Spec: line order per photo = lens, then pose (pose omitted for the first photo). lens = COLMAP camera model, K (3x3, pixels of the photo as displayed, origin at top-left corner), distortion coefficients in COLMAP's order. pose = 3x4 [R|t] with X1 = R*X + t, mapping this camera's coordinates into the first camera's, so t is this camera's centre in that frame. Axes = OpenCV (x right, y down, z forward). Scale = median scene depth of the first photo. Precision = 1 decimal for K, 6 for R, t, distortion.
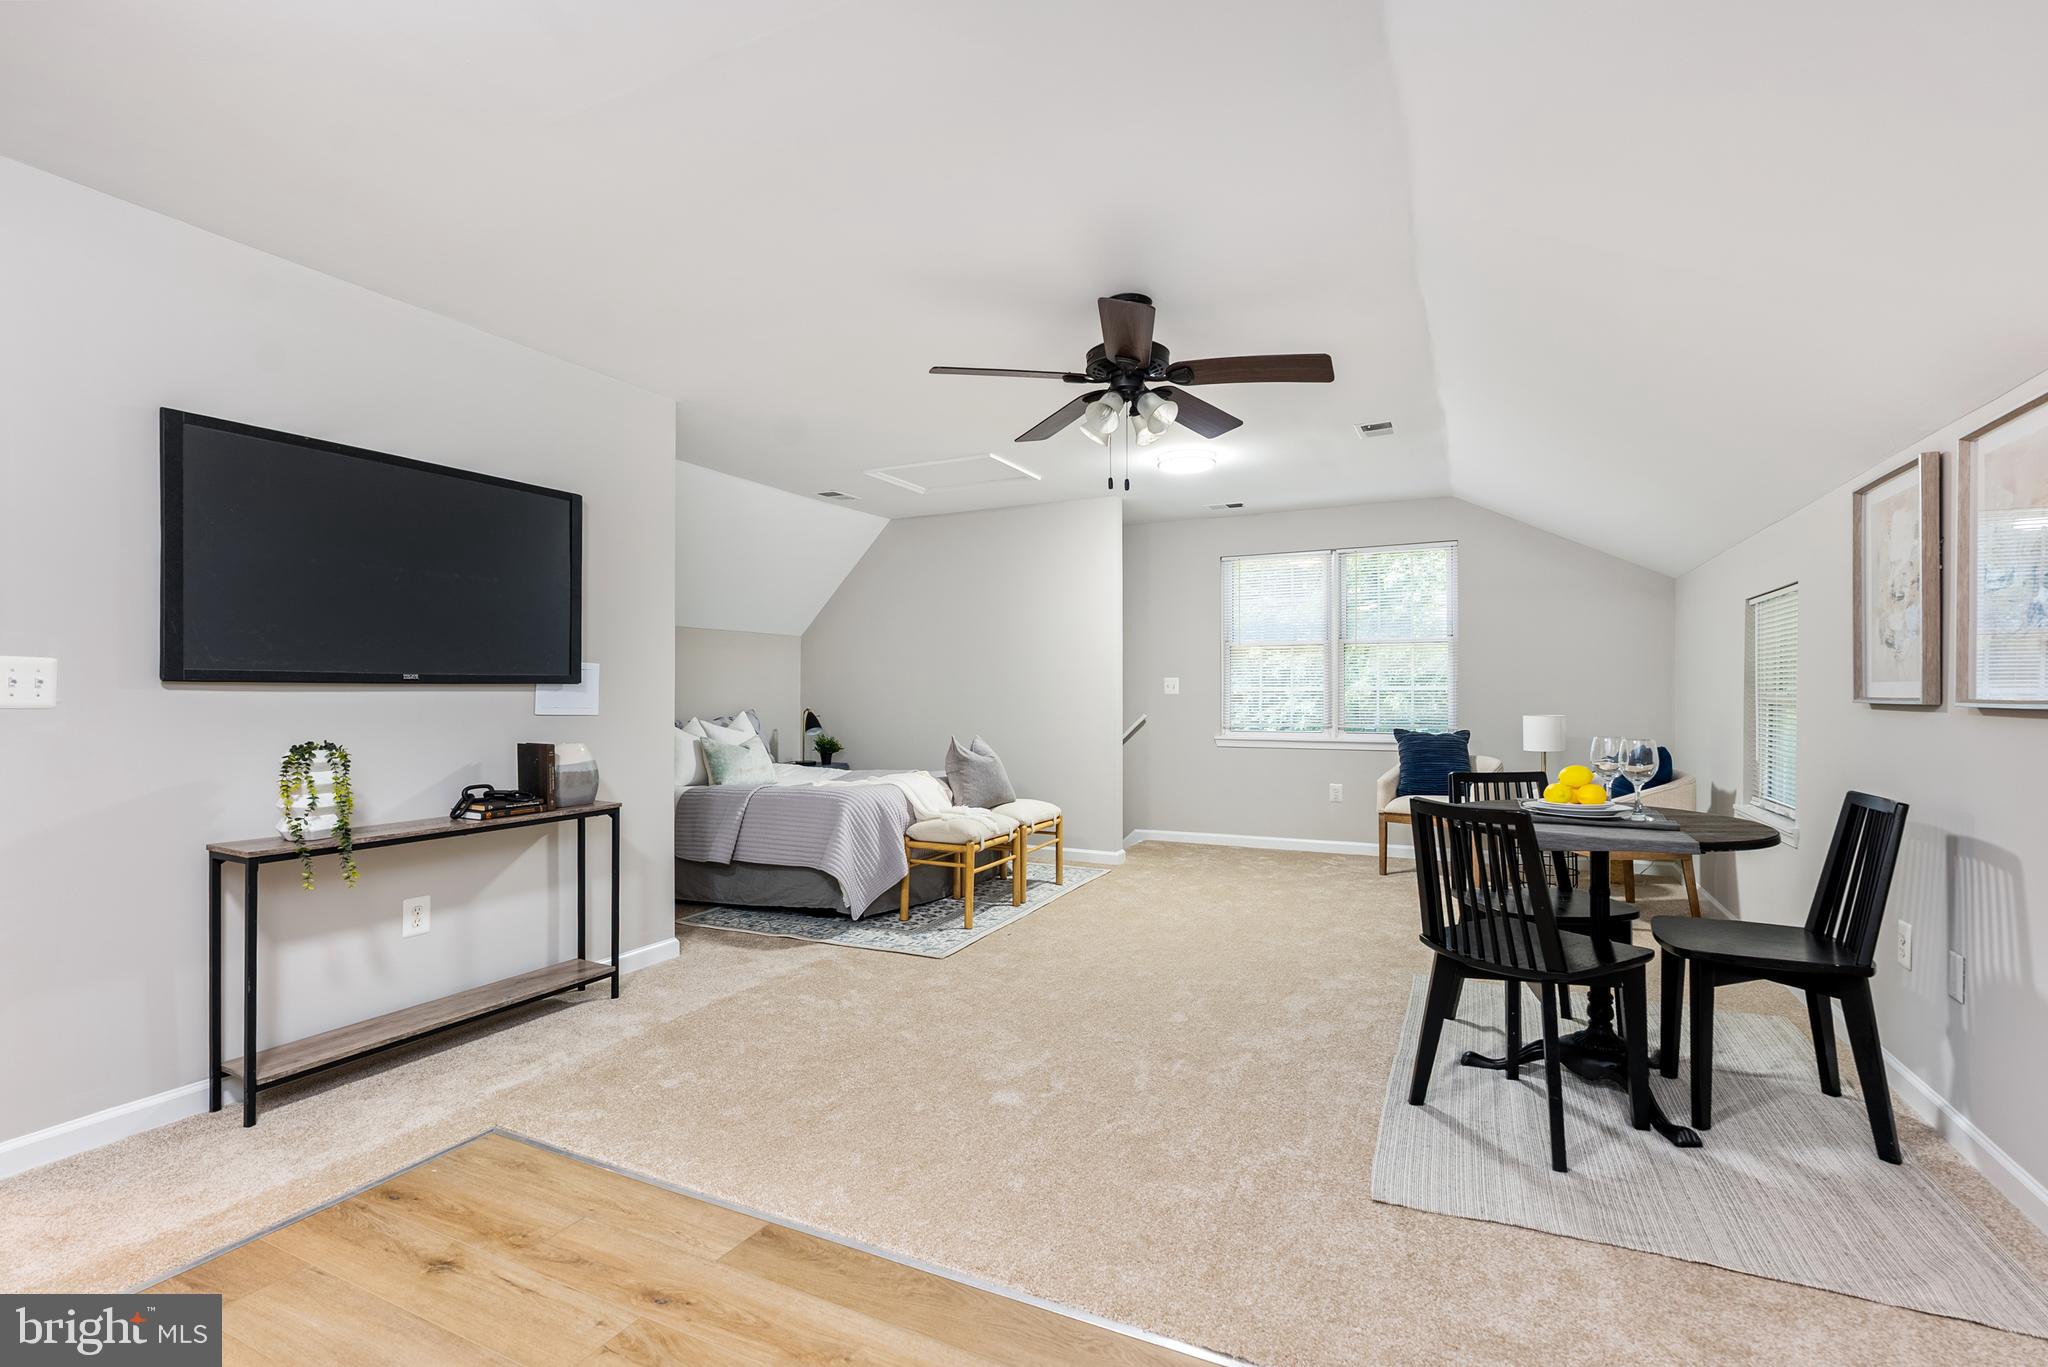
lens RADIAL K [[950.2, 0, 1024.0], [0, 950.2, 683.5], [0, 0, 1]] dist [-0.010459, -0.000043]
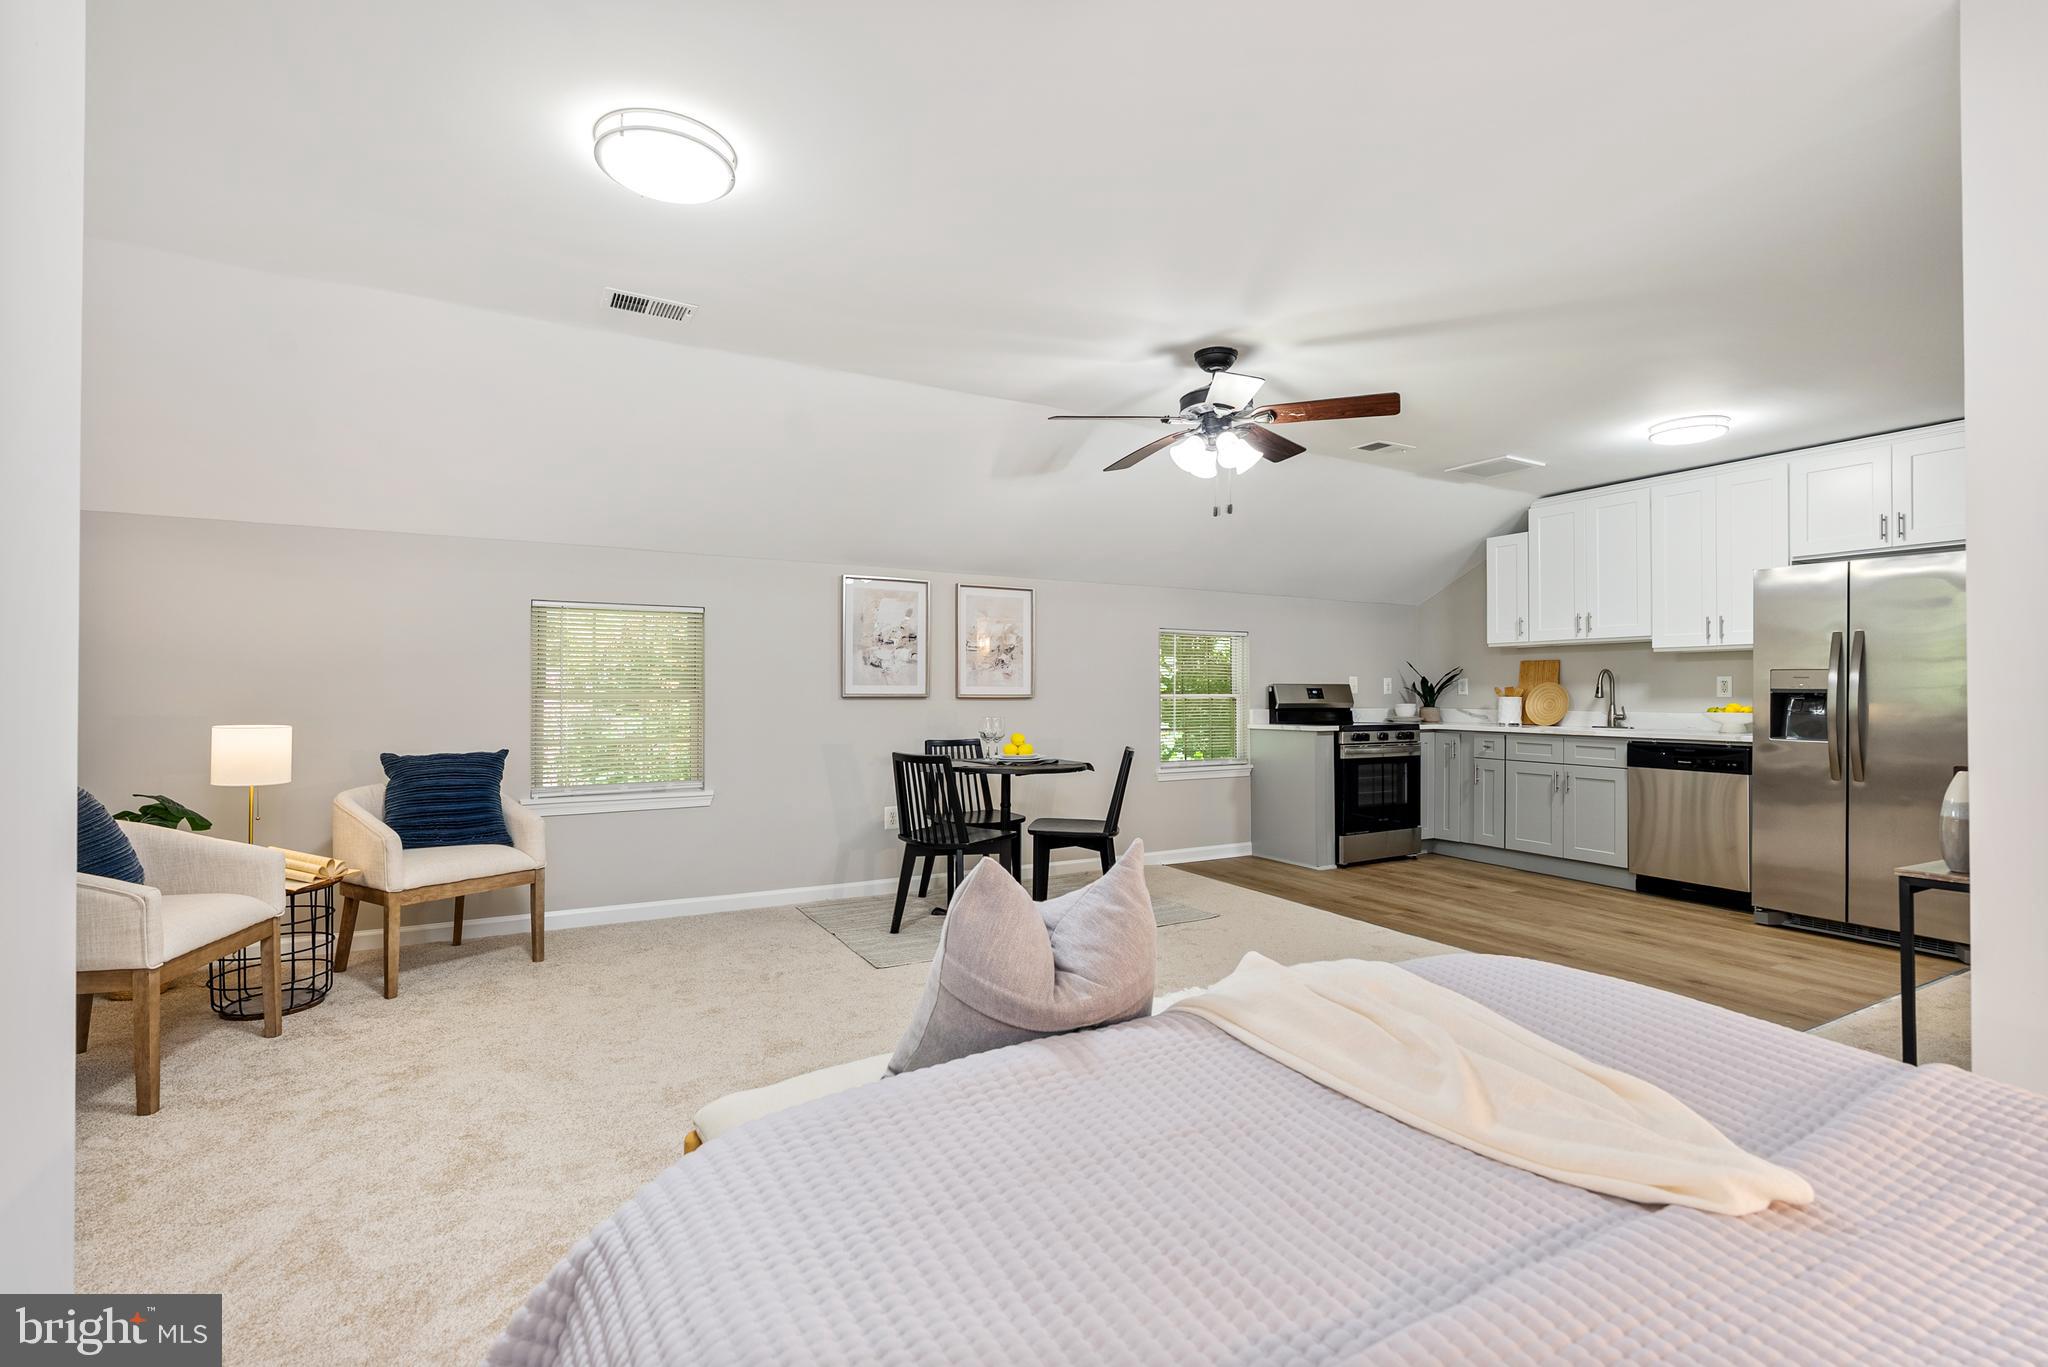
lens RADIAL K [[935.4, 0, 1024.0], [0, 935.4, 683.5], [0, 0, 1]] dist [0.029079, 0.000034]
pose [[-0.820549, 0.004884, 0.571555, -0.349435], [-0.006730, 0.999812, -0.018205, 0.023551], [-0.571536, -0.018785, -0.820362, 2.064600]]
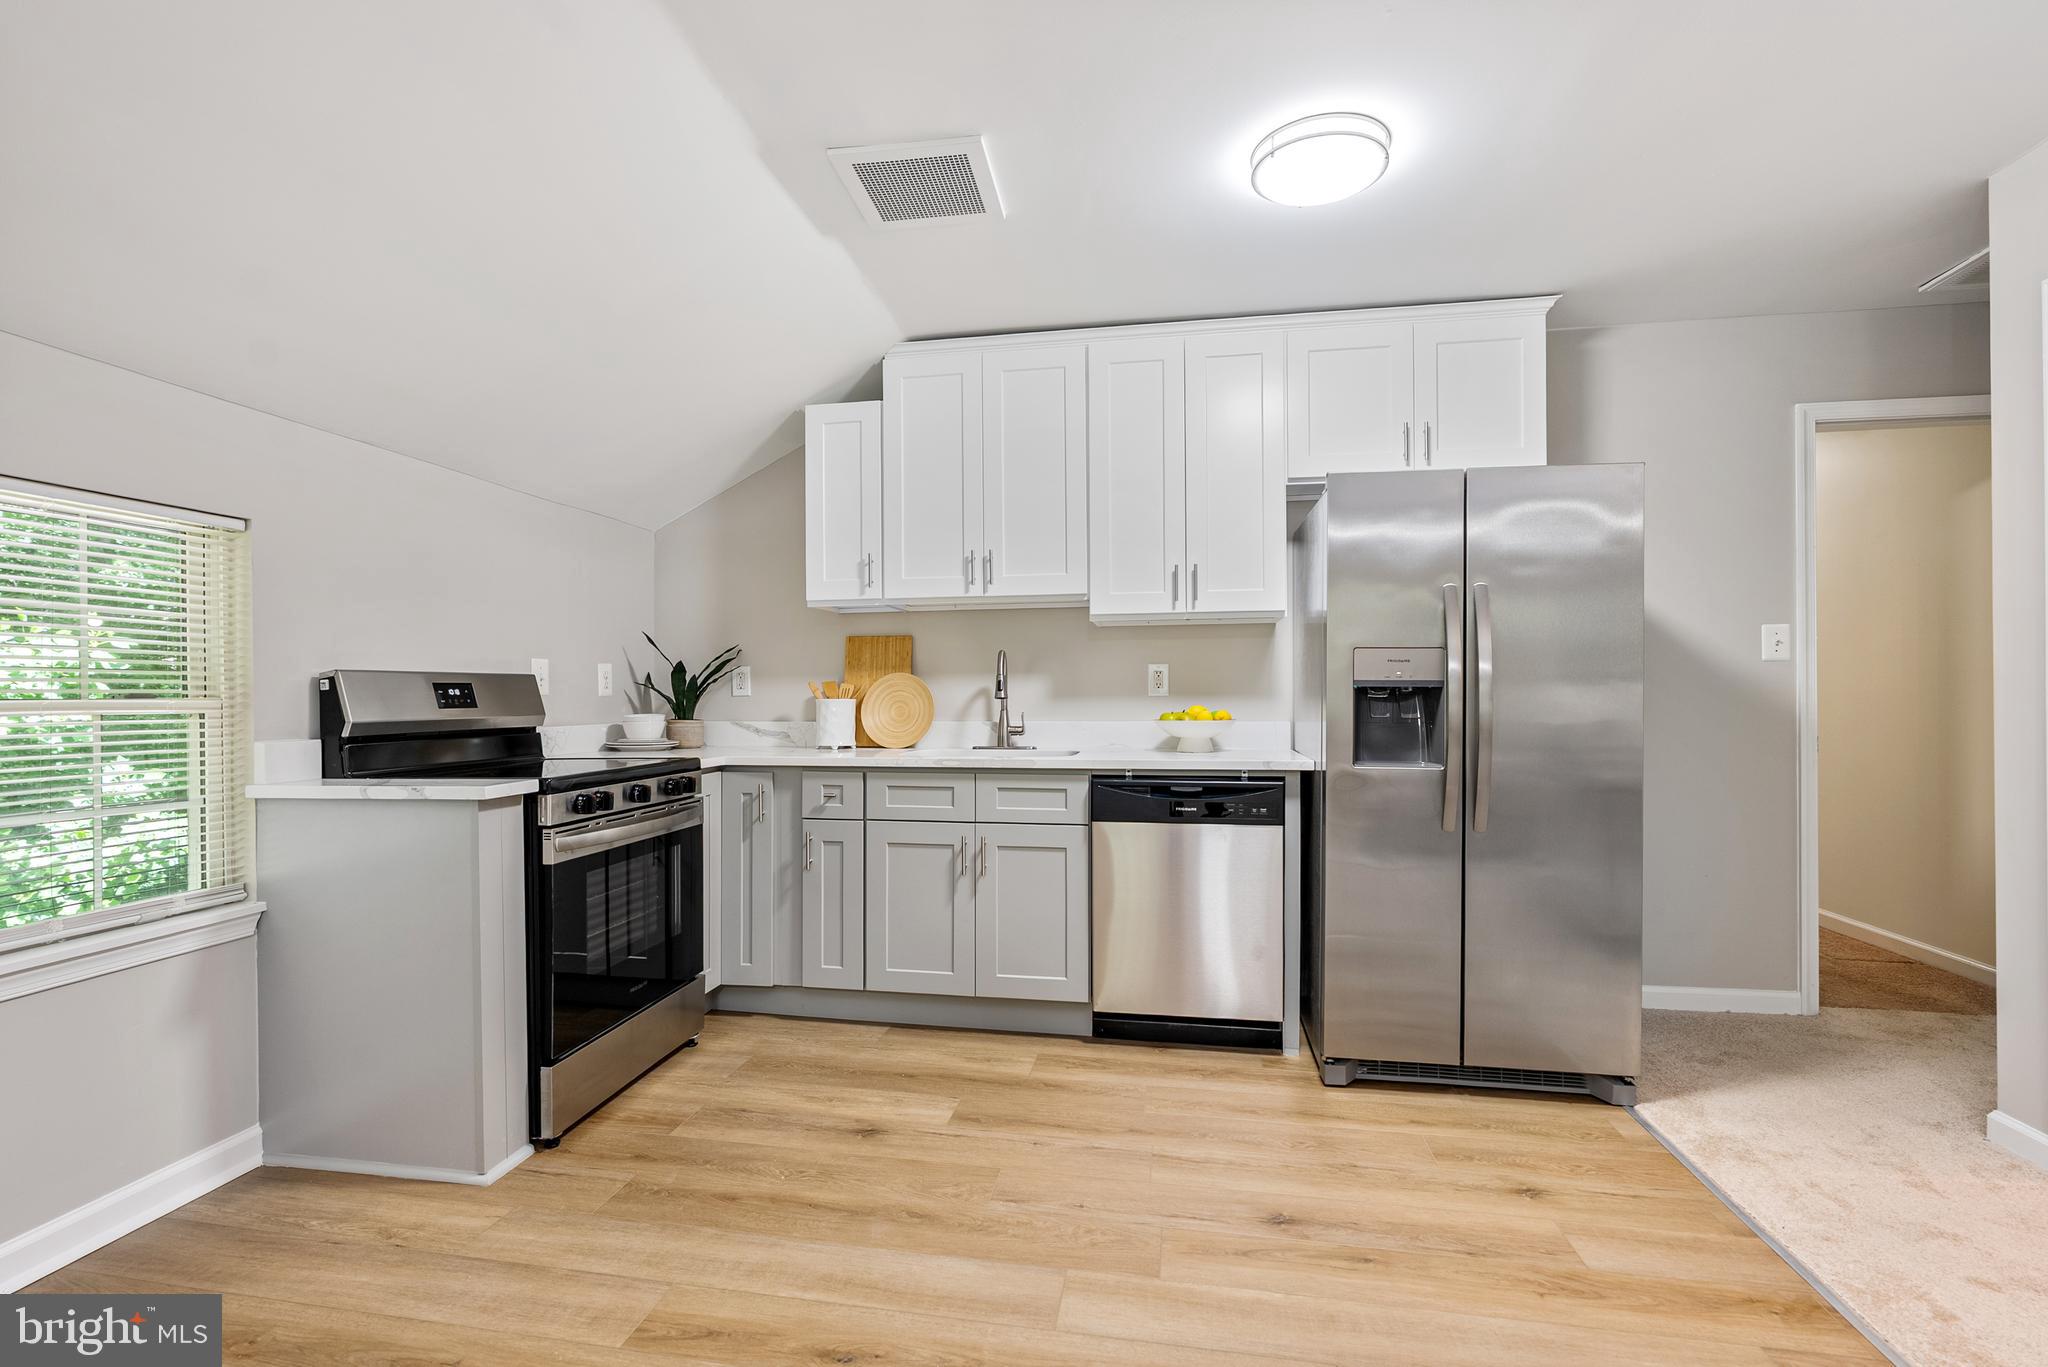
lens RADIAL K [[935.6, 0, 1024.0], [0, 935.6, 683.5], [0, 0, 1]] dist [-0.010301, -0.000136]
pose [[-0.957408, 0.002982, -0.288722, 0.059096], [0.008395, 0.999811, -0.017509, 0.011861], [0.288616, -0.019187, -0.957253, 0.949219]]
